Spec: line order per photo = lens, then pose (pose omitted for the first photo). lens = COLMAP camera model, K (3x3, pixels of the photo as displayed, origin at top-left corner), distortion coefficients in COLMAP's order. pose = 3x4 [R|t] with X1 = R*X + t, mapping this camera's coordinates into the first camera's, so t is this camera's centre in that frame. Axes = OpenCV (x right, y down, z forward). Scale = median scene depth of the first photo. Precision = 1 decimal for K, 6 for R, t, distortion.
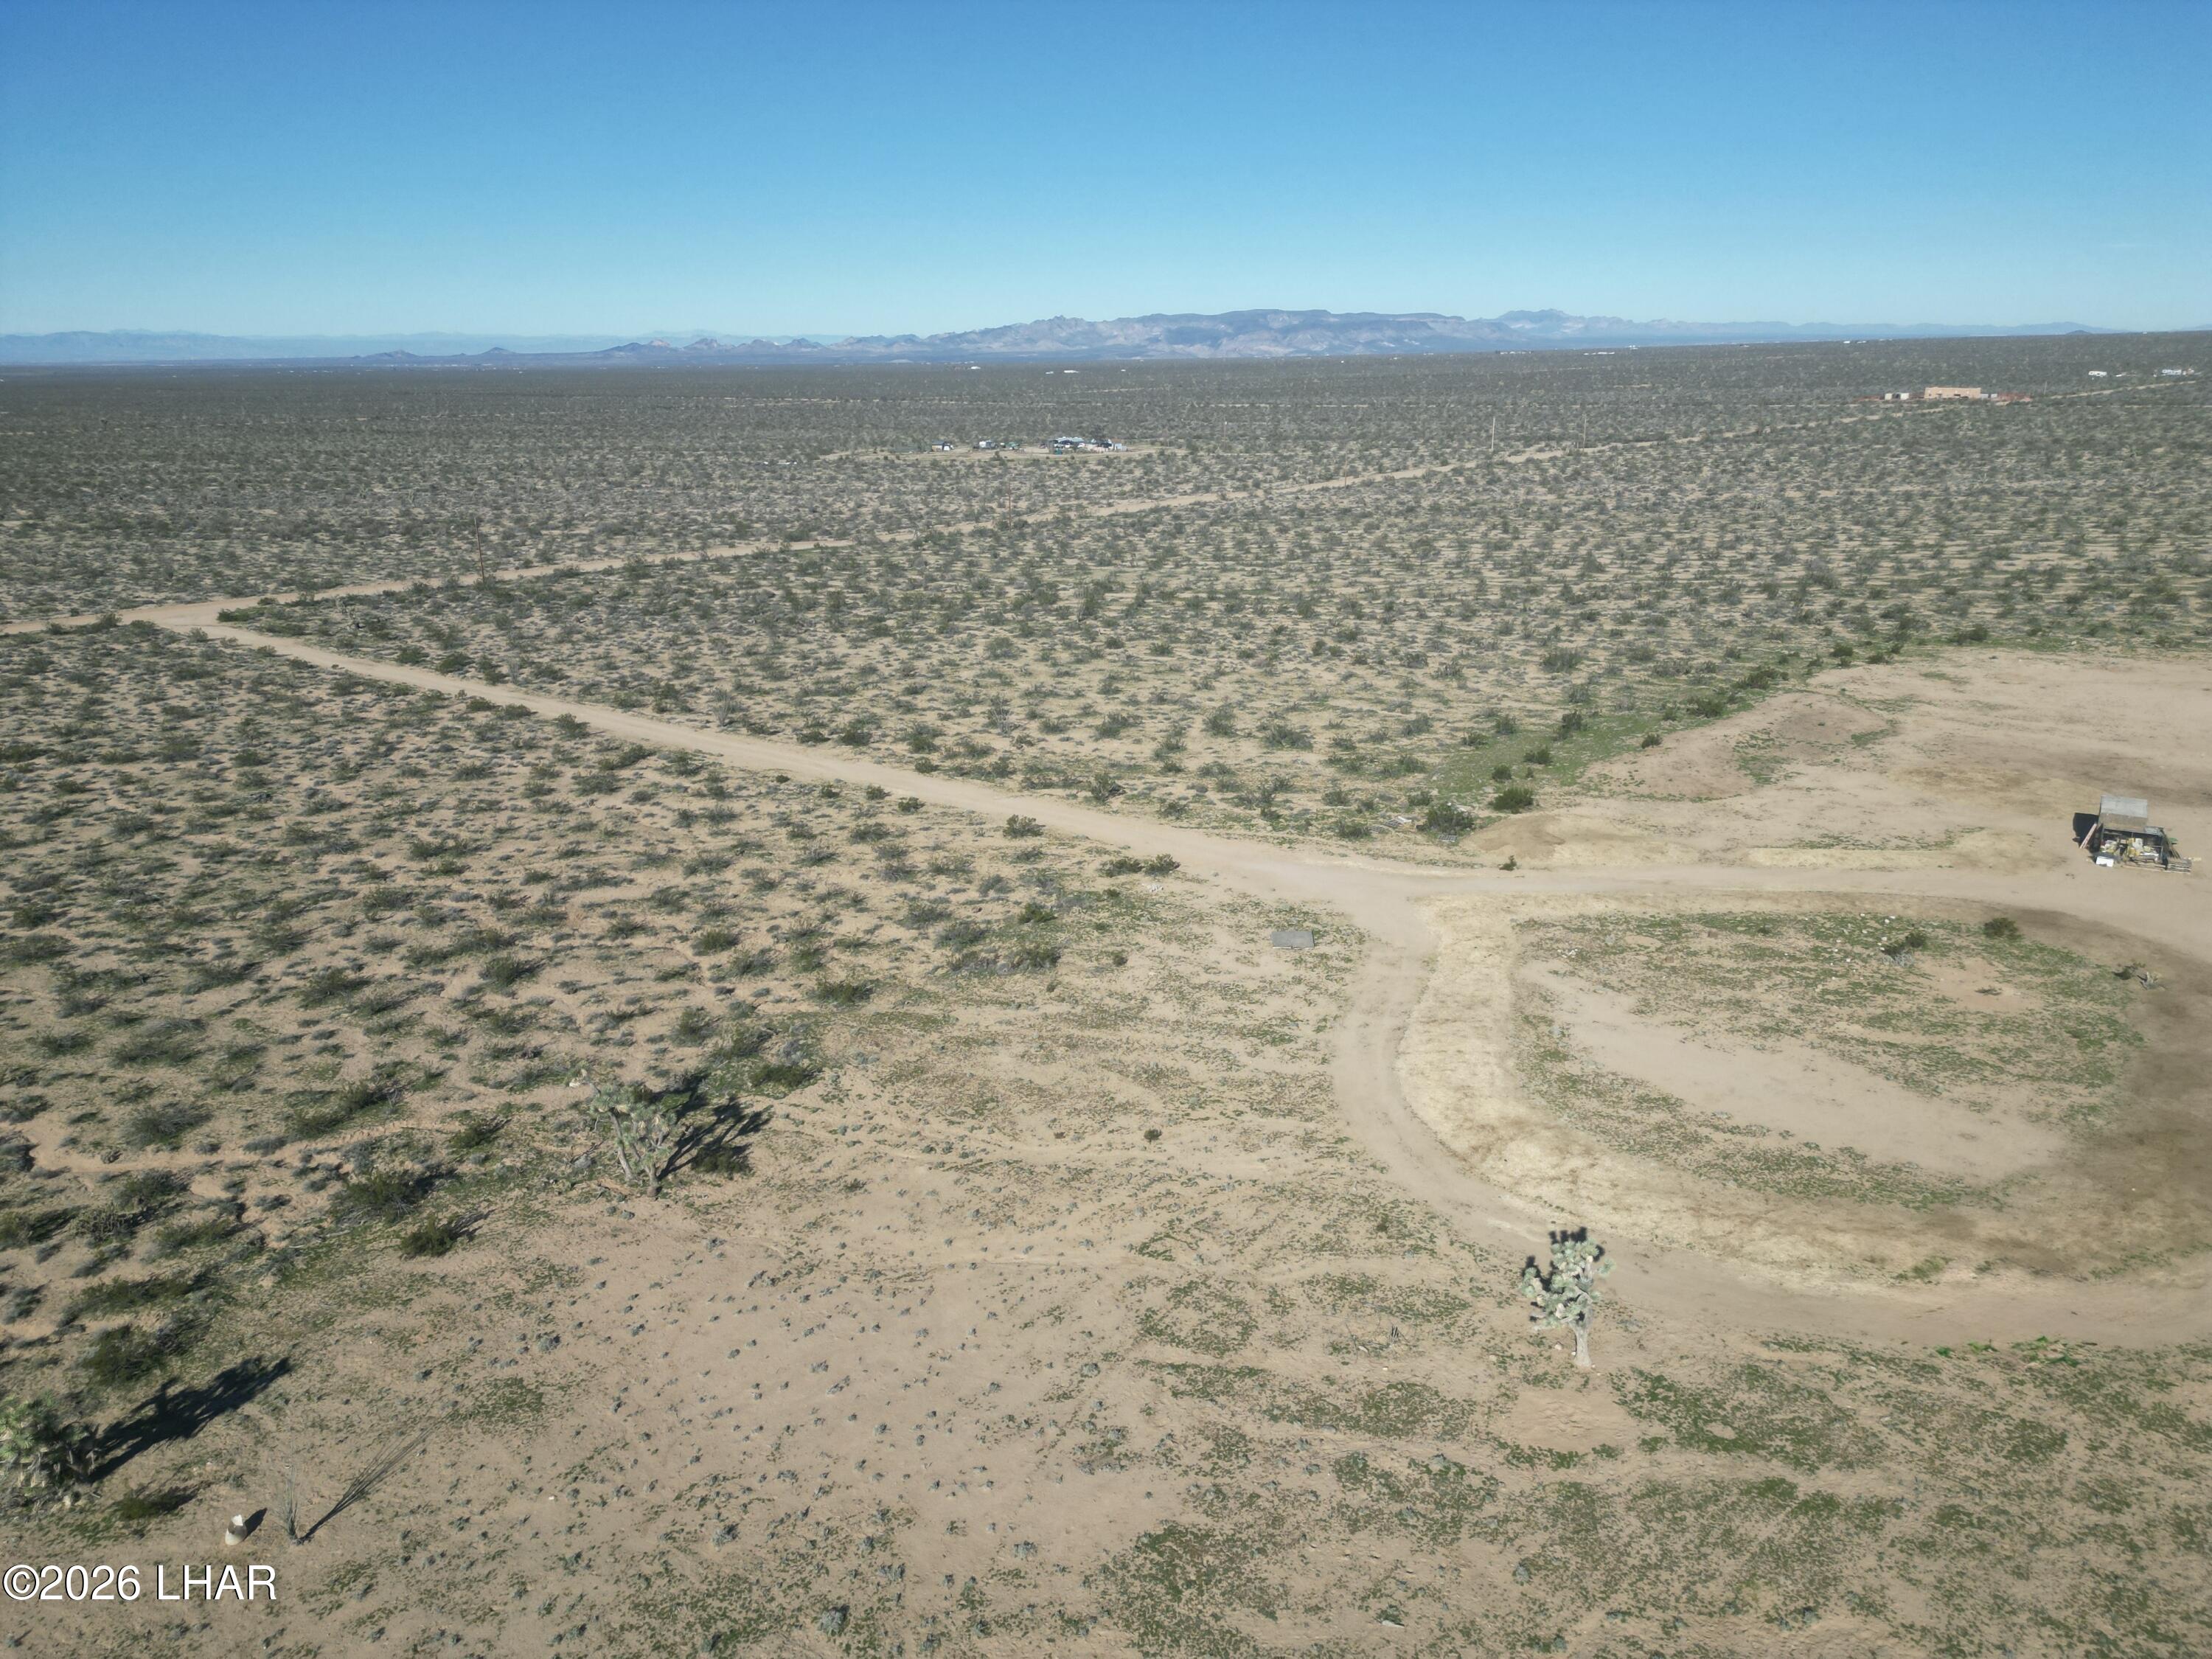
lens RADIAL K [[1531.2, 0, 1089.8], [0, 1531.2, 820.3], [0, 0, 1]] dist [0.079764, -0.072680]
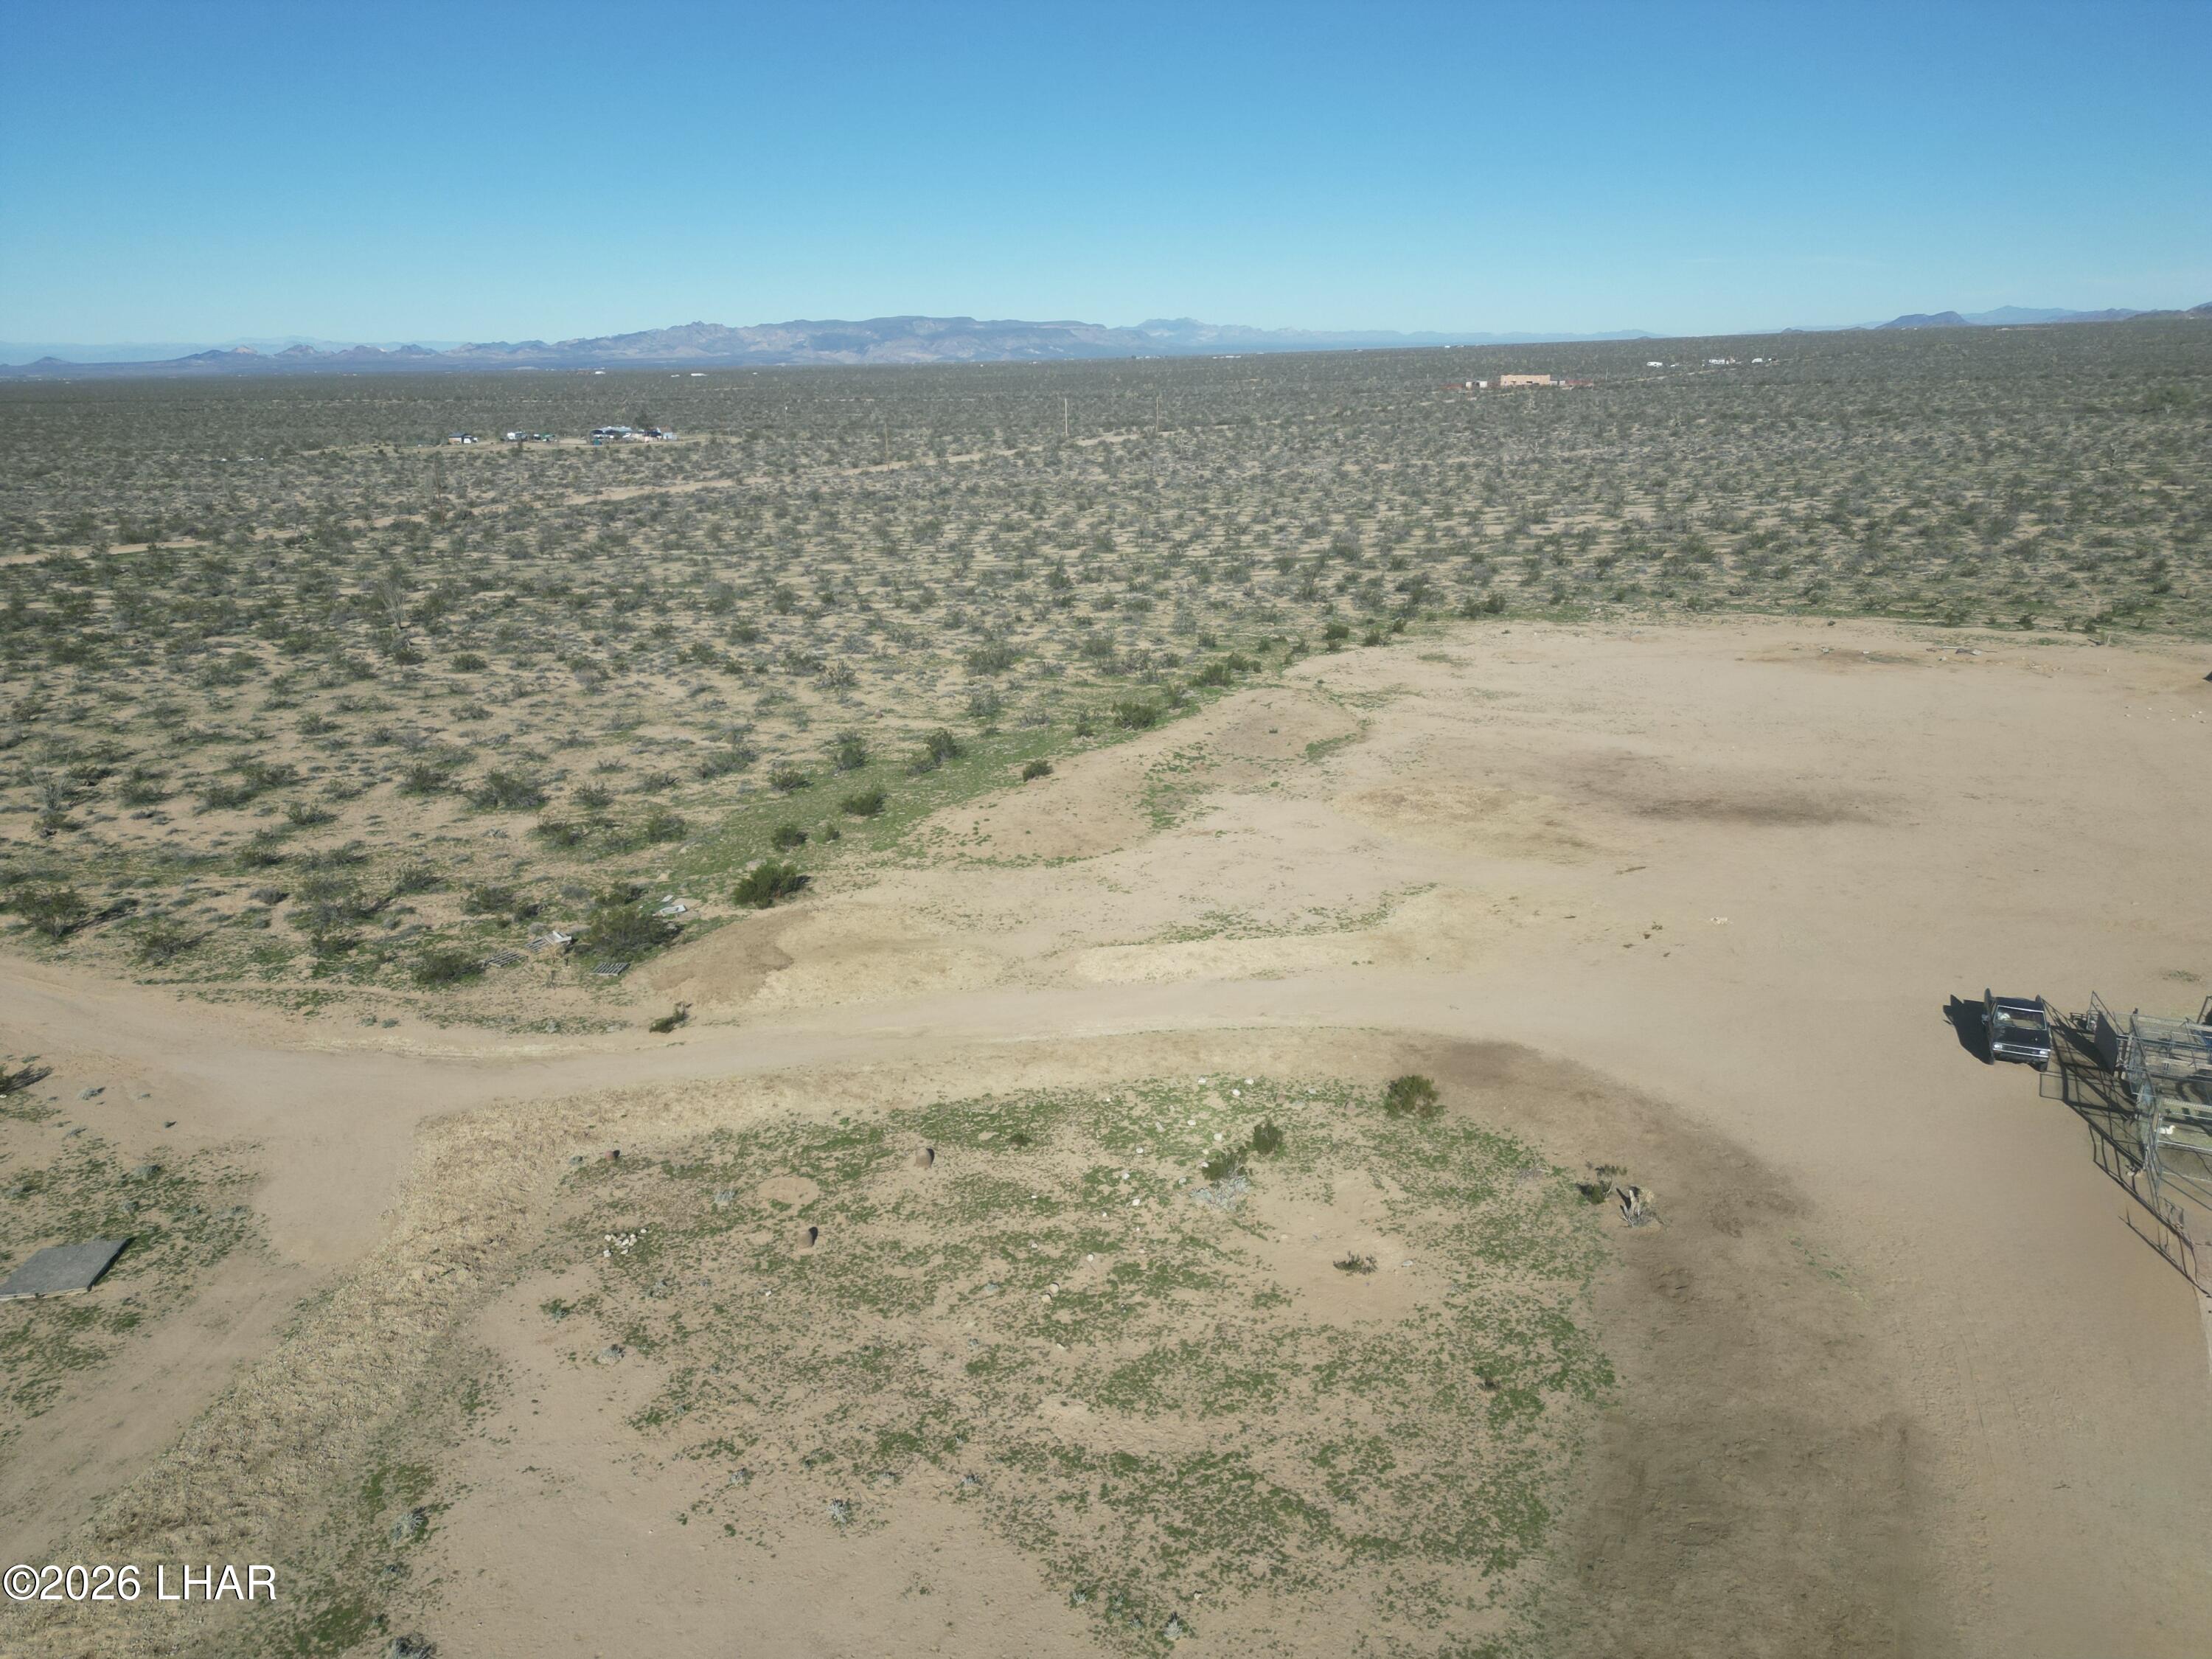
lens RADIAL K [[1531.2, 0, 1089.2], [0, 1531.2, 838.7], [0, 0, 1]] dist [0.079764, -0.072680]
pose [[0.977089, -0.069058, 0.201317, 0.101685], [0.067848, 0.997612, 0.012911, -0.011350], [-0.201728, 0.001044, 0.979441, 0.132241]]
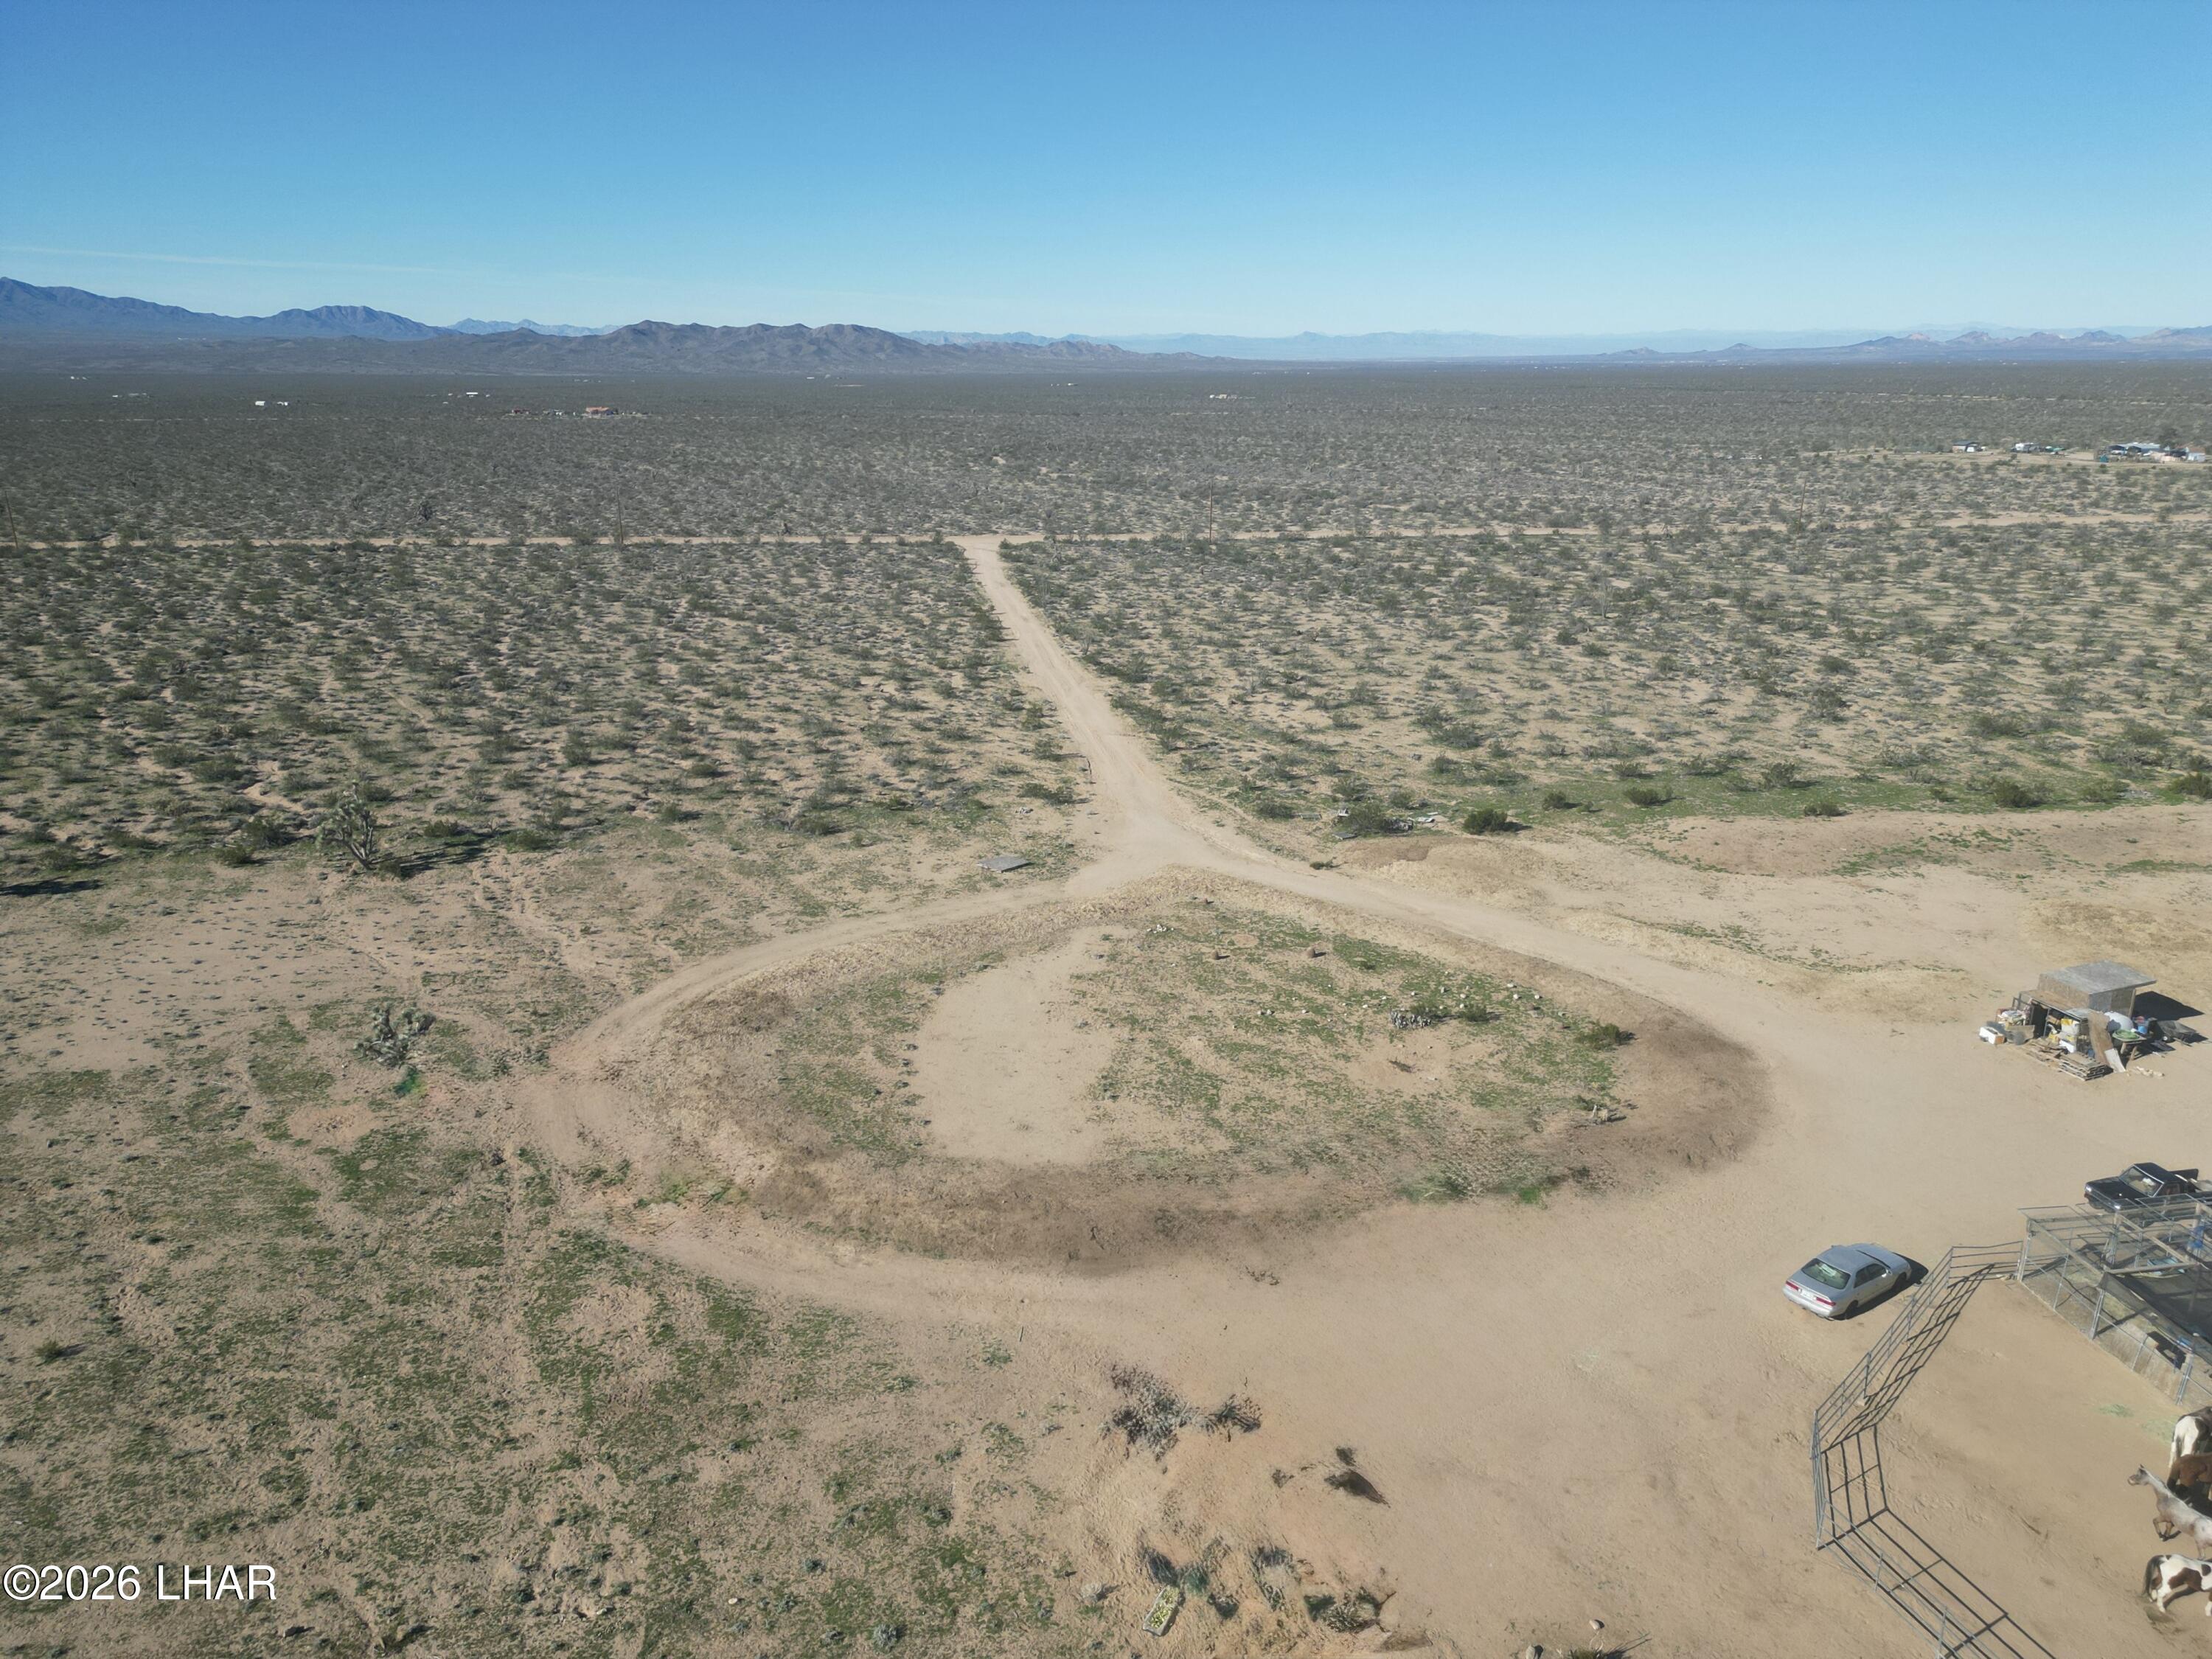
lens RADIAL K [[1531.2, 0, 1115.0], [0, 1531.2, 835.9], [0, 0, 1]] dist [0.079764, -0.072680]
pose [[0.751866, 0.207645, -0.625765, 0.245543], [-0.200537, 0.976167, 0.082968, -0.013101], [0.628078, 0.063108, 0.775587, 0.062407]]
